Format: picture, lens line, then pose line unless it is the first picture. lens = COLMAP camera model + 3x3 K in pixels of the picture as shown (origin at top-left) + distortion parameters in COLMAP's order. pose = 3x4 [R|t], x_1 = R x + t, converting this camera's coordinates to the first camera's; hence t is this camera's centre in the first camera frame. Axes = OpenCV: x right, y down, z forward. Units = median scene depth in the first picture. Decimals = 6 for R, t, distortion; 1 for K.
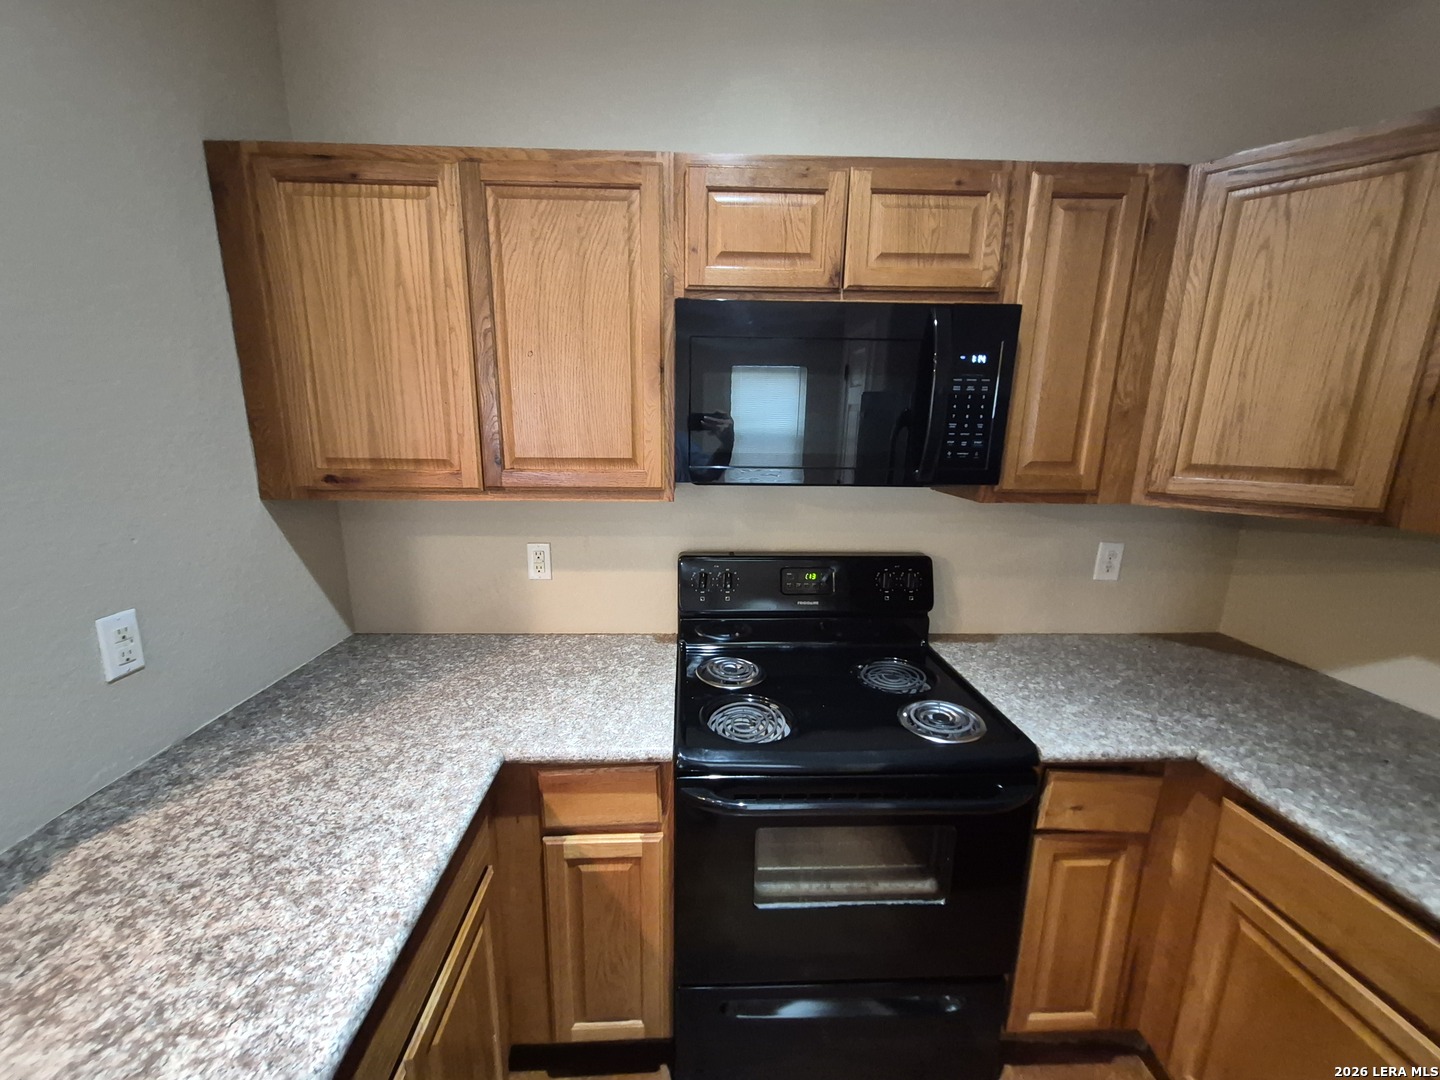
lens RADIAL K [[562.0, 0, 704.3], [0, 562.0, 546.7], [0, 0, 1]] dist [0.004125, 0.000495]
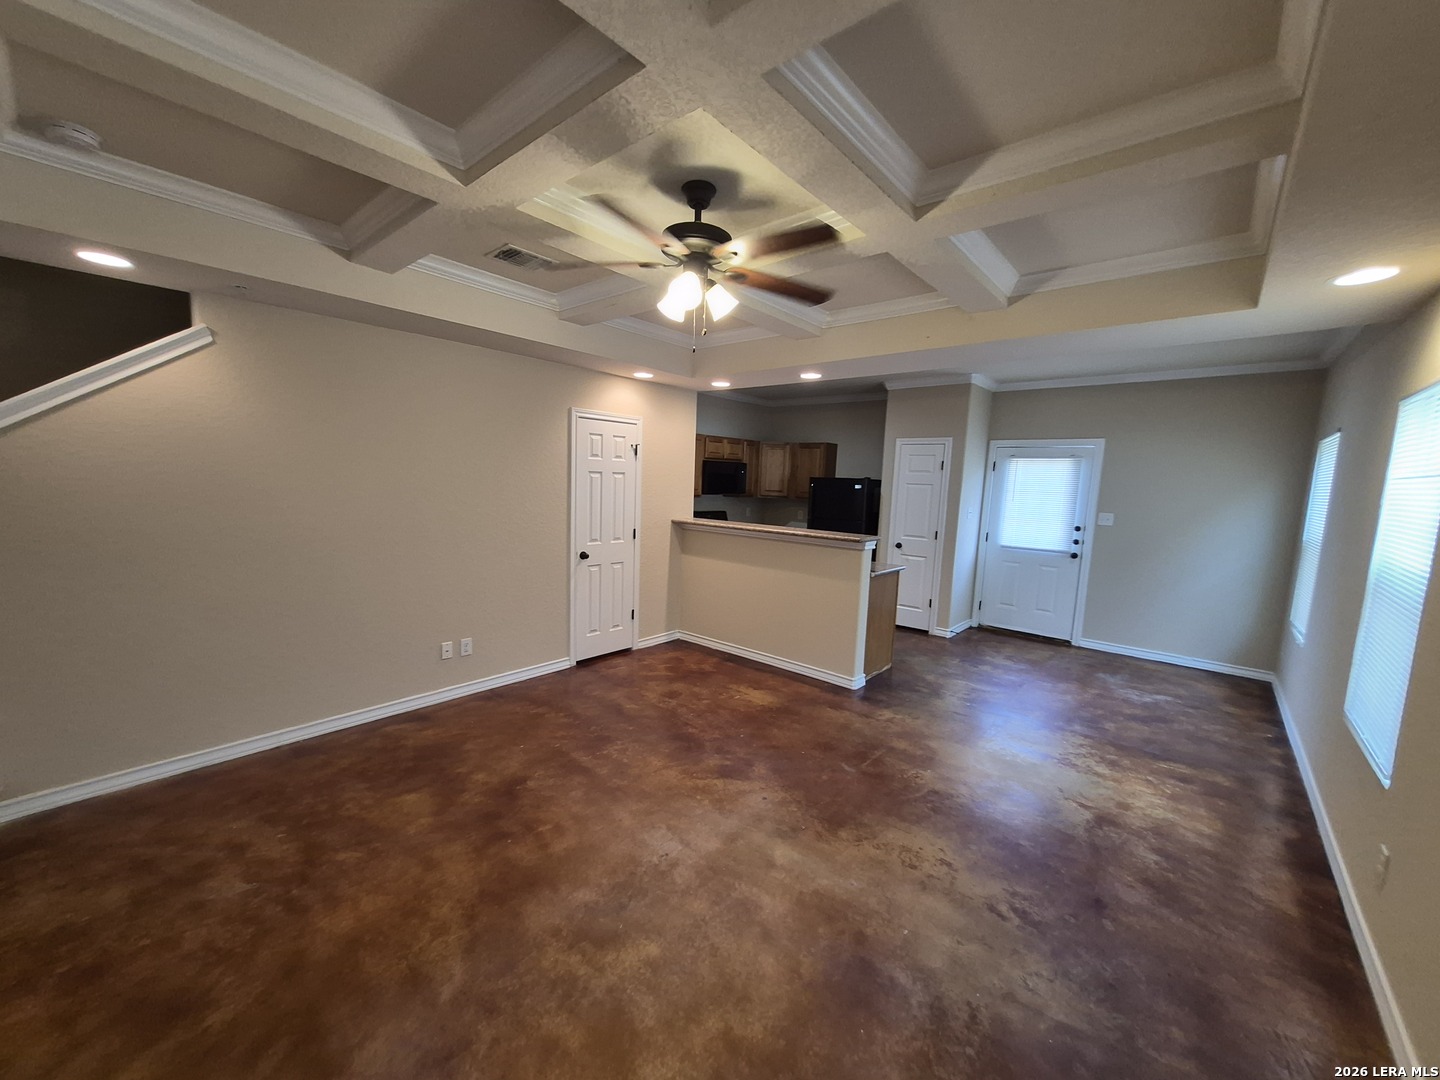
lens RADIAL K [[562.0, 0, 704.3], [0, 562.0, 546.7], [0, 0, 1]] dist [0.004125, 0.000495]
pose [[0.684943, -0.071880, 0.725043, -4.077443], [0.123860, 0.992124, -0.018652, 0.495693], [-0.717992, 0.102579, 0.688451, -2.650259]]
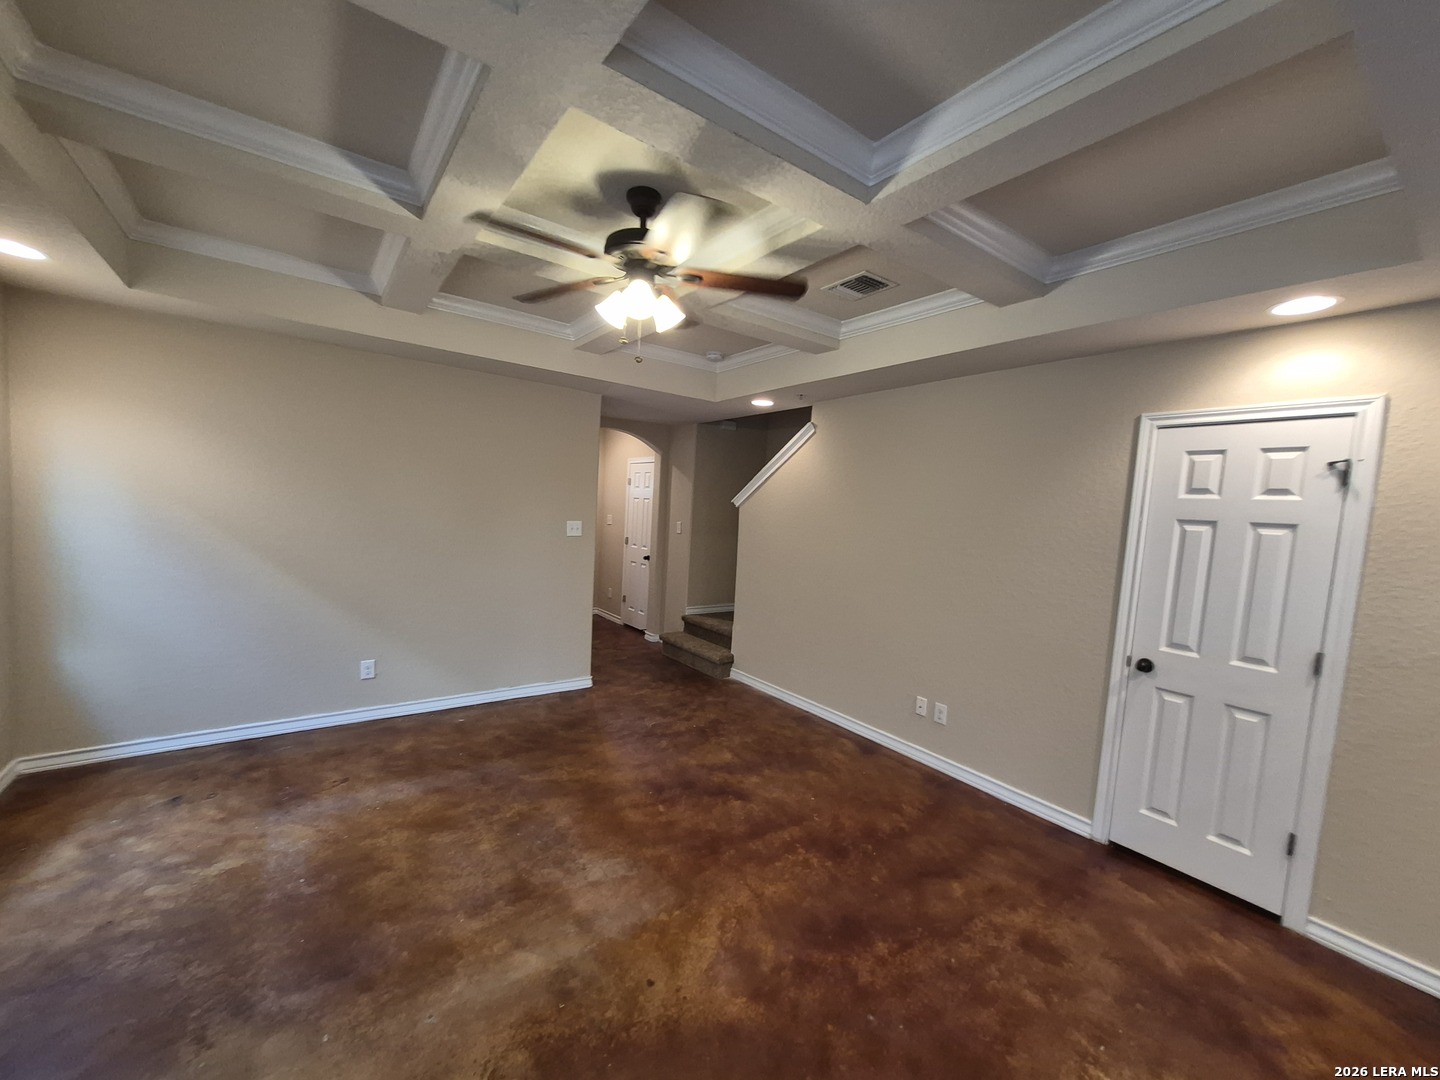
lens RADIAL K [[566.8, 0, 719.0], [0, 566.8, 550.6], [0, 0, 1]] dist [0.001067, 0.000336]
pose [[0.567999, 0.089713, -0.818125, -1.142217], [-0.224725, 0.973174, -0.049305, 0.428874], [0.791755, 0.211859, 0.572922, -2.103752]]
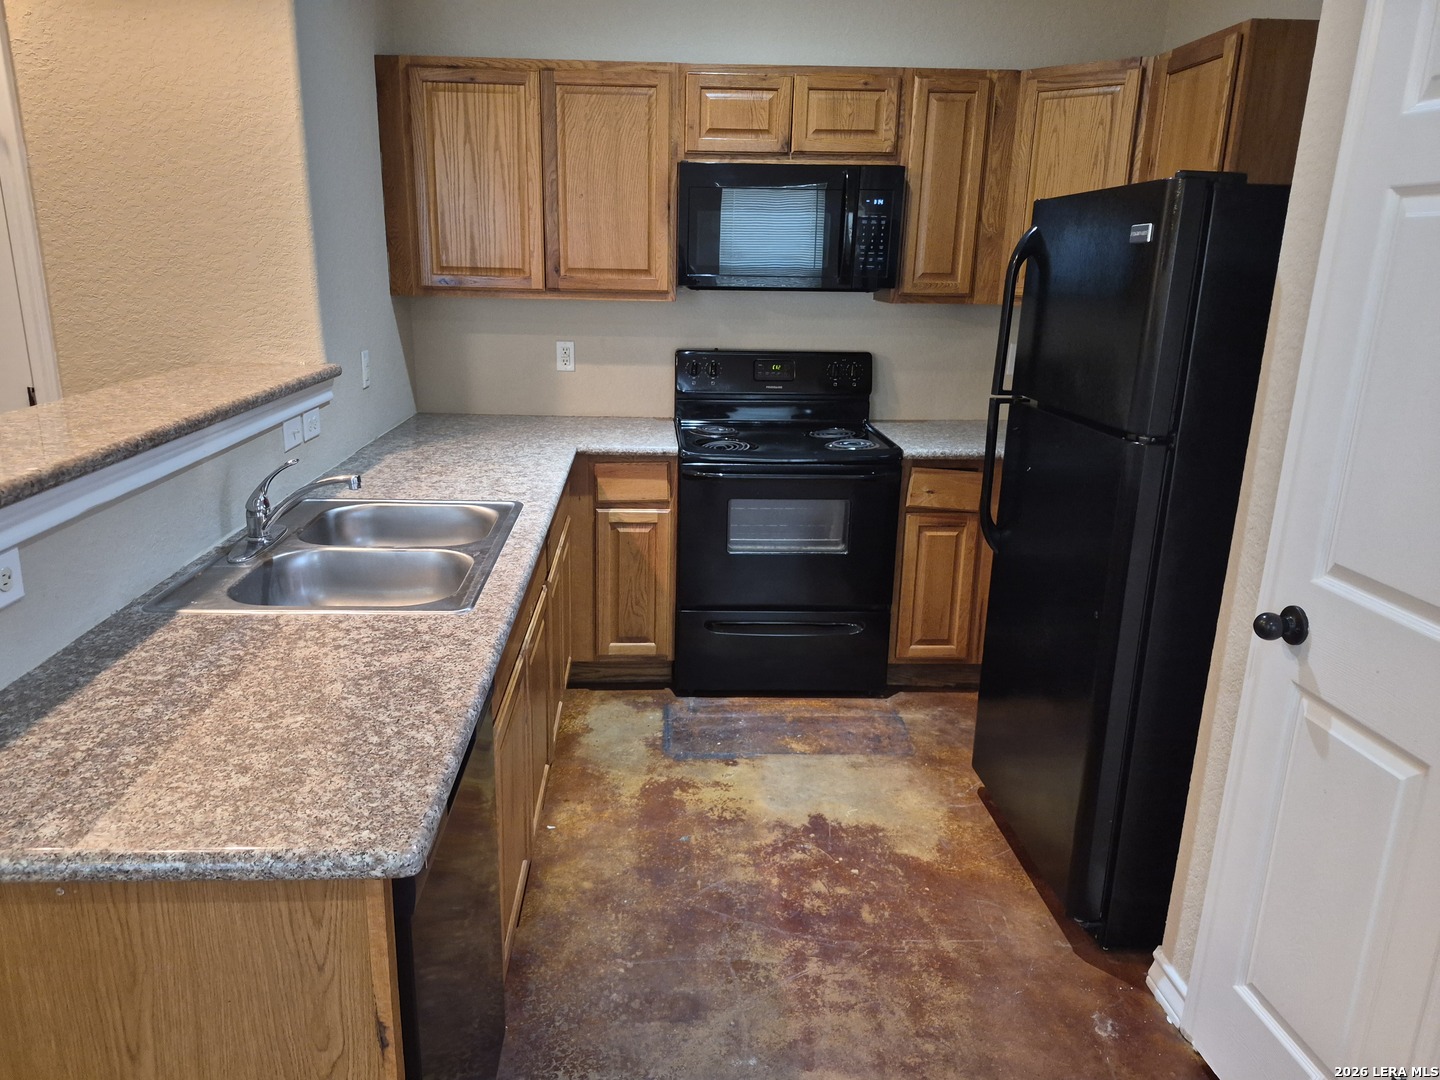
lens RADIAL K [[999.6, 0, 691.6], [0, 999.6, 533.7], [0, 0, 1]] dist [0.074644, -0.075711]
pose [[0.999954, 0.003888, 0.008825, -0.037604], [-0.004386, 0.998355, 0.057175, 0.410726], [-0.008588, -0.057211, 0.998325, -1.783506]]
